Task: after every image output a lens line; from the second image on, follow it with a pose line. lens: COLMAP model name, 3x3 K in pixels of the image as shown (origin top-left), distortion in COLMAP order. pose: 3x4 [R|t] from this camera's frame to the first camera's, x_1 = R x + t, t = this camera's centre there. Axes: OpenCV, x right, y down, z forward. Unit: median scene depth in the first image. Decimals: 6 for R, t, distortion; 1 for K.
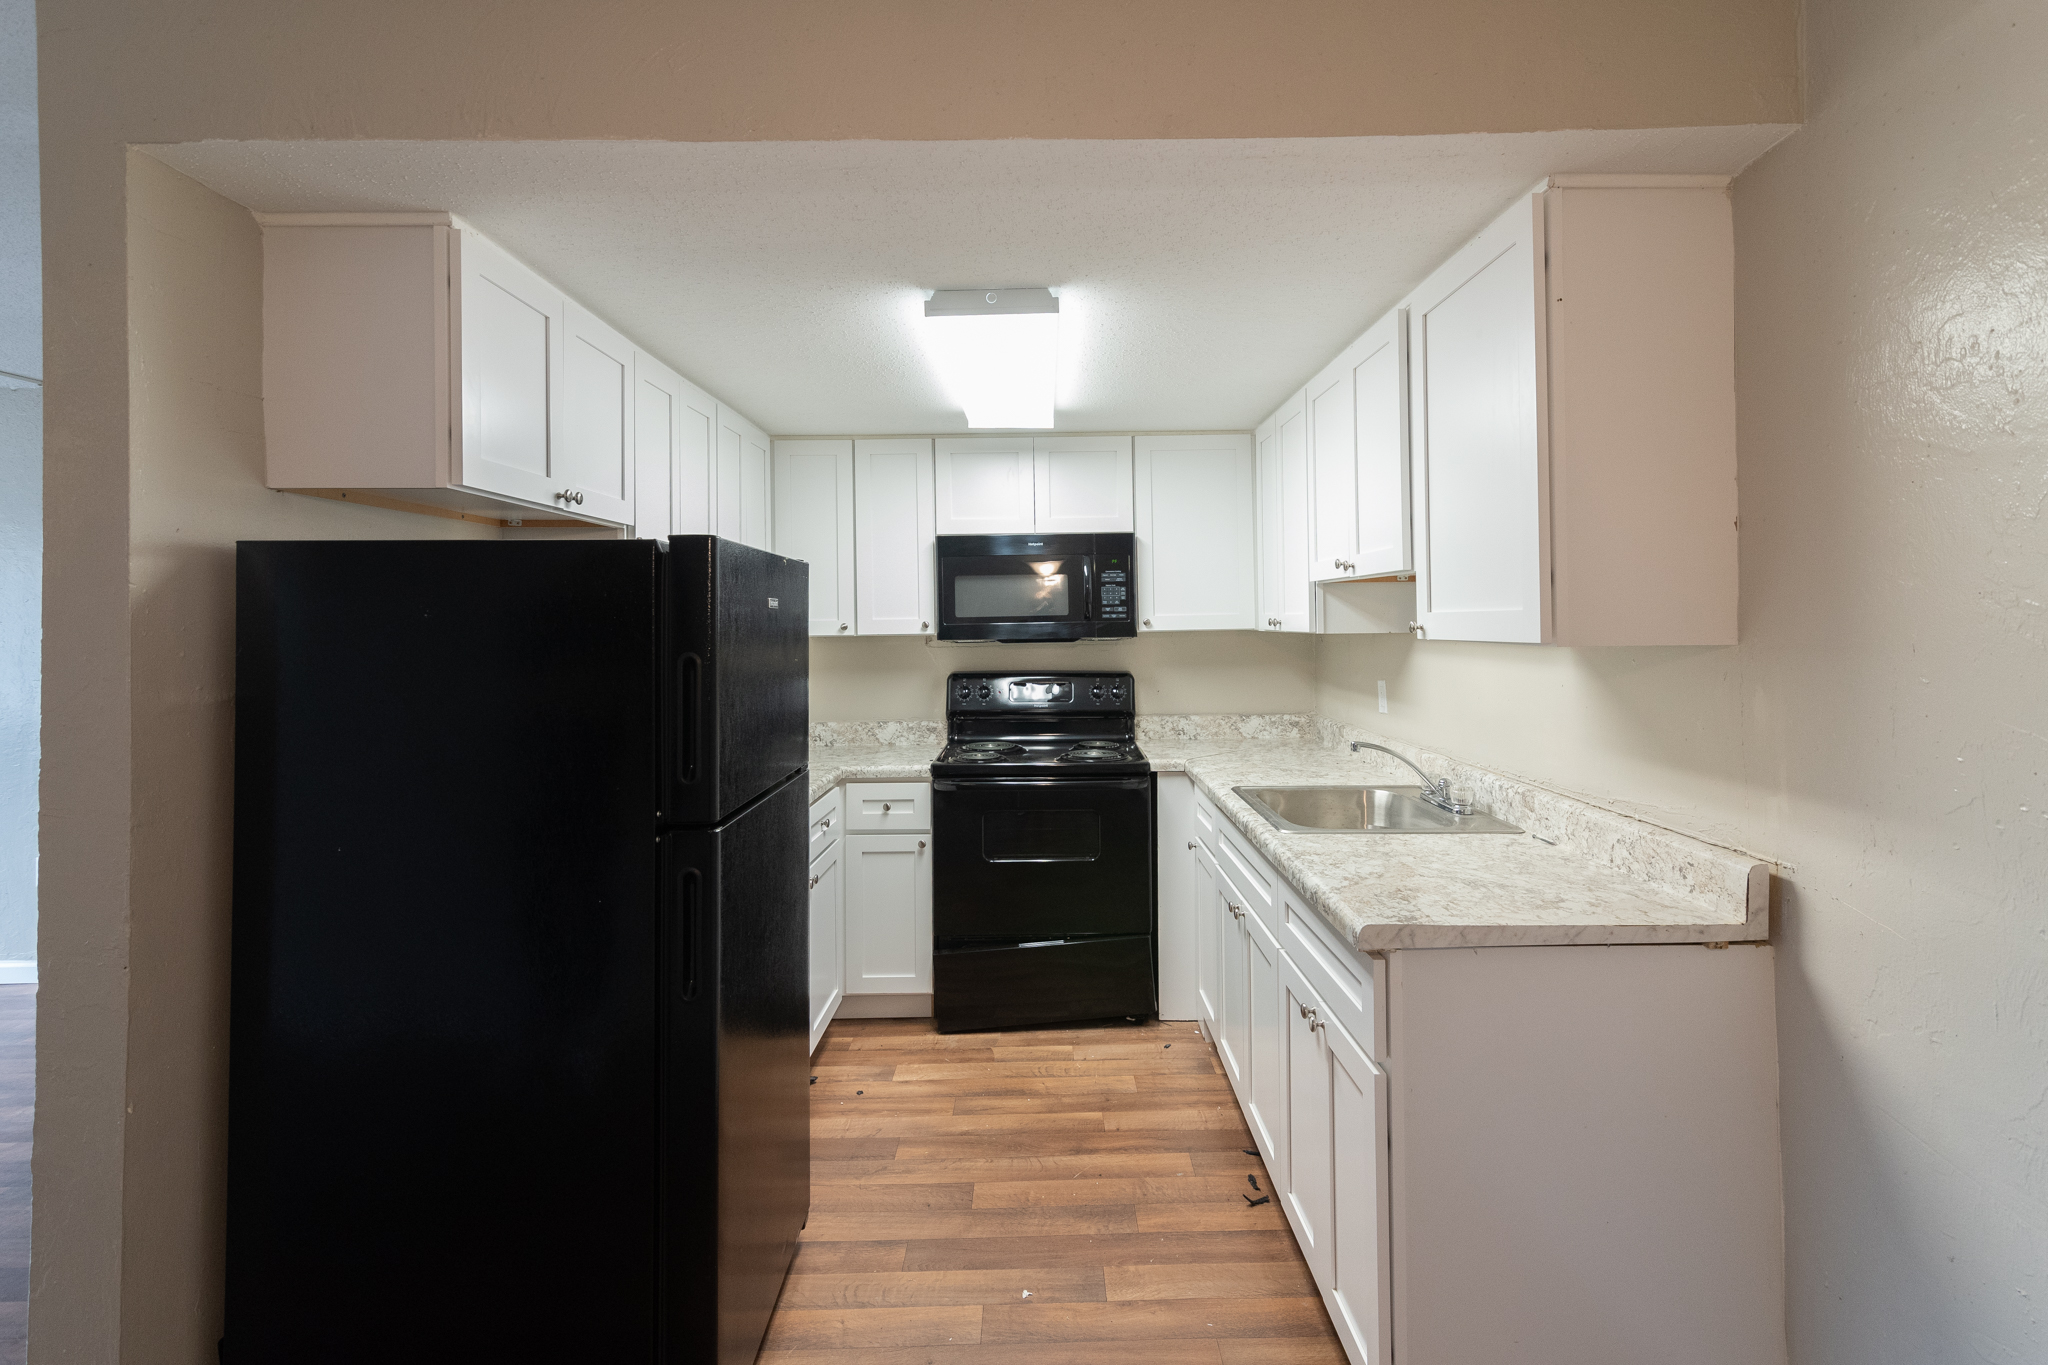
lens RADIAL K [[954.1, 0, 1032.4], [0, 954.1, 611.6], [0, 0, 1]] dist [0.019576, 0.000140]
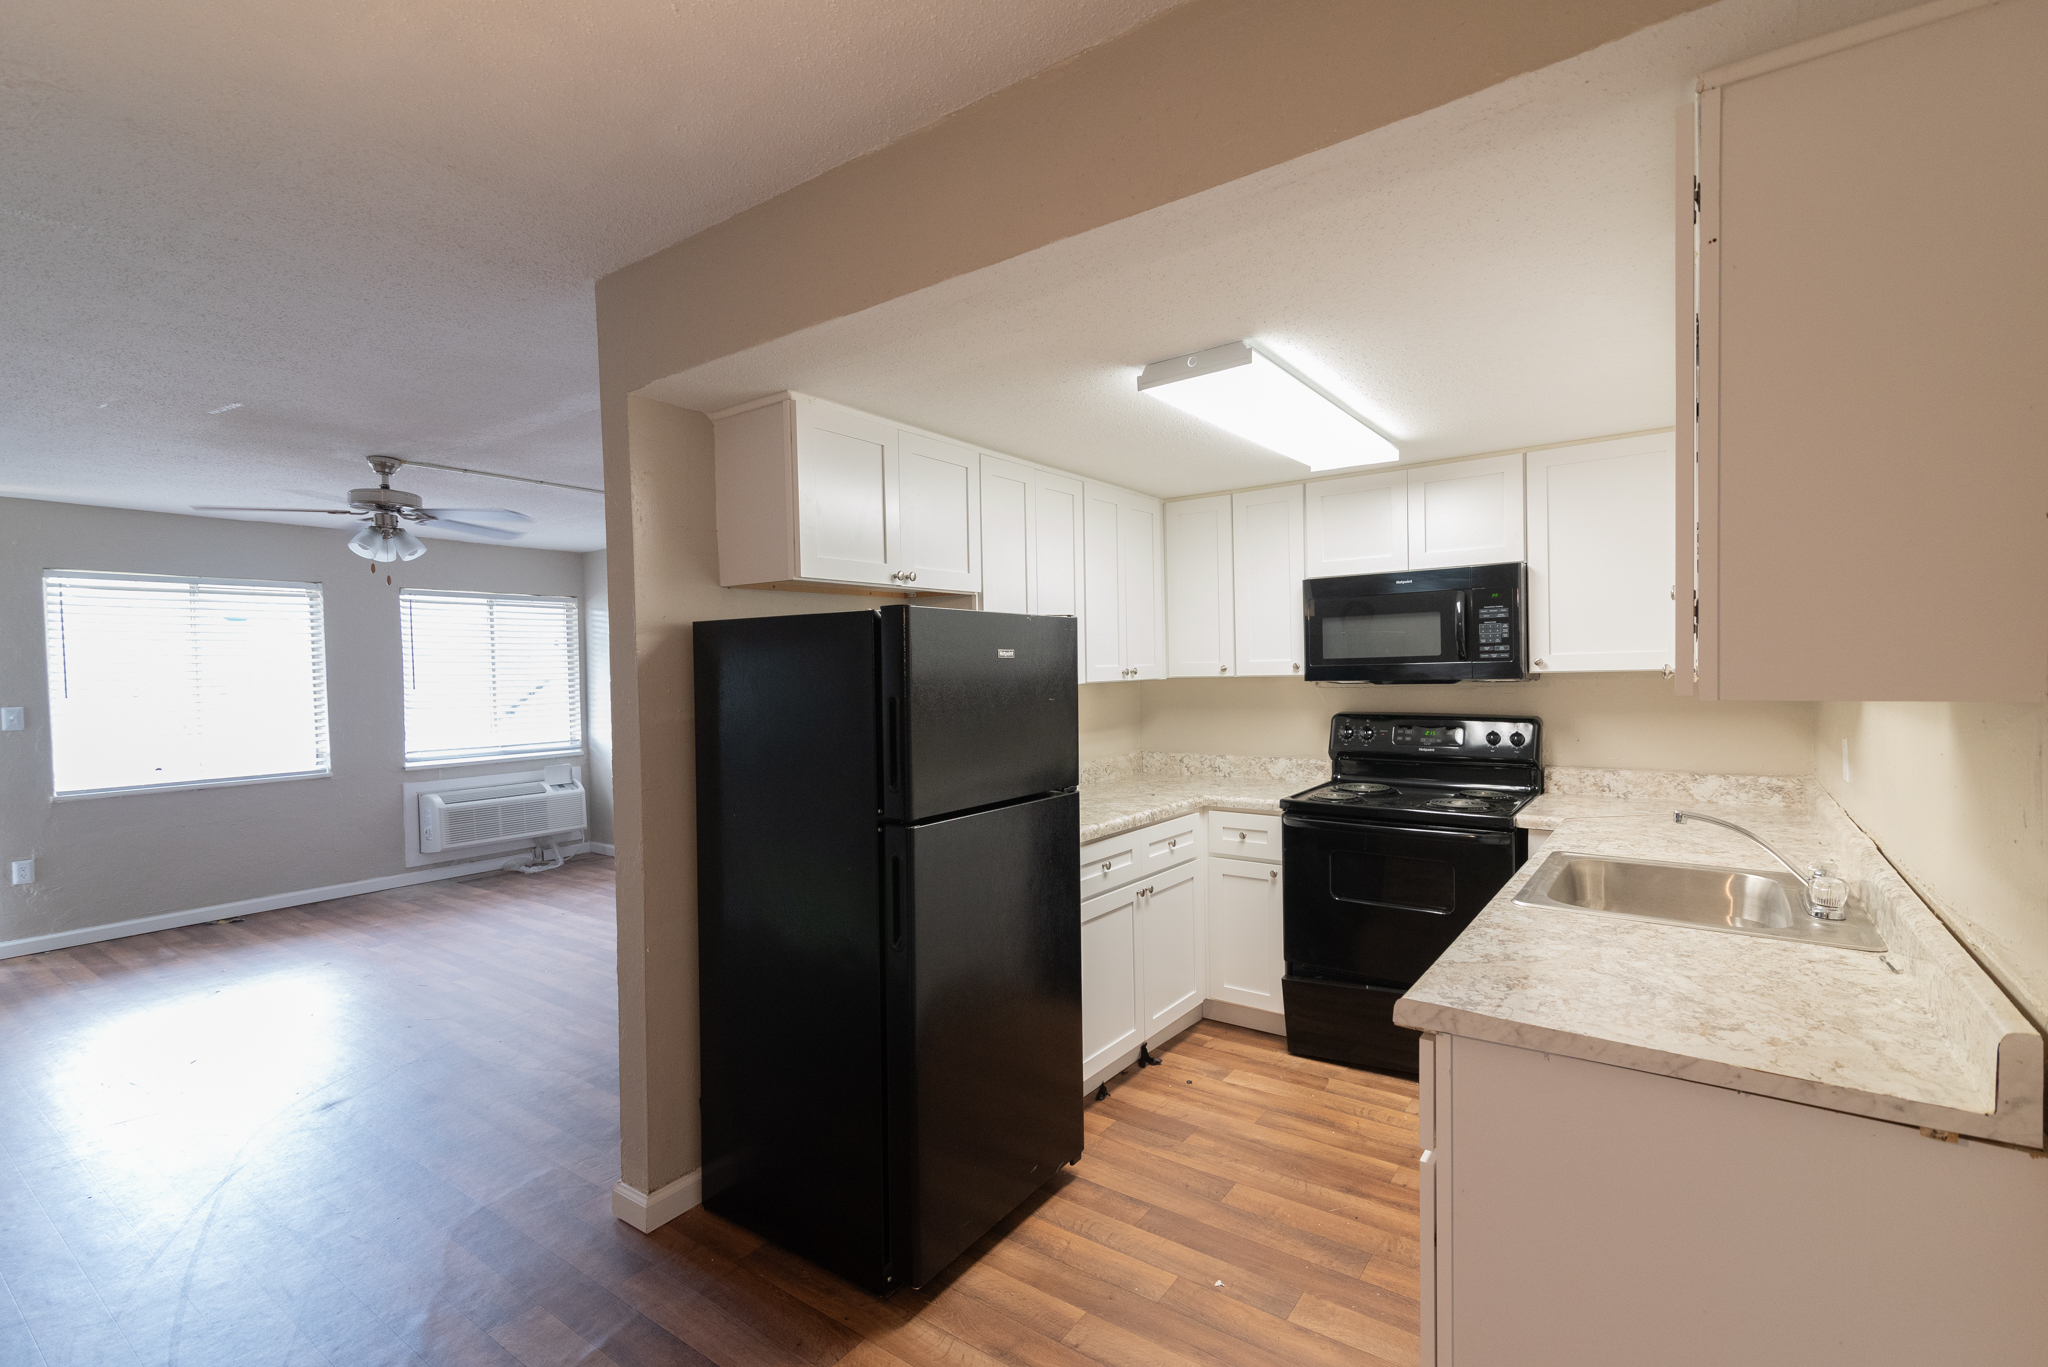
lens RADIAL K [[918.3, 0, 1071.6], [0, 918.3, 691.9], [0, 0, 1]] dist [0.030837, -0.006136]
pose [[0.813093, 0.012019, -0.582009, 0.347007], [0.016141, 0.998937, 0.043180, -0.006991], [0.581910, -0.044503, 0.812035, 0.058523]]
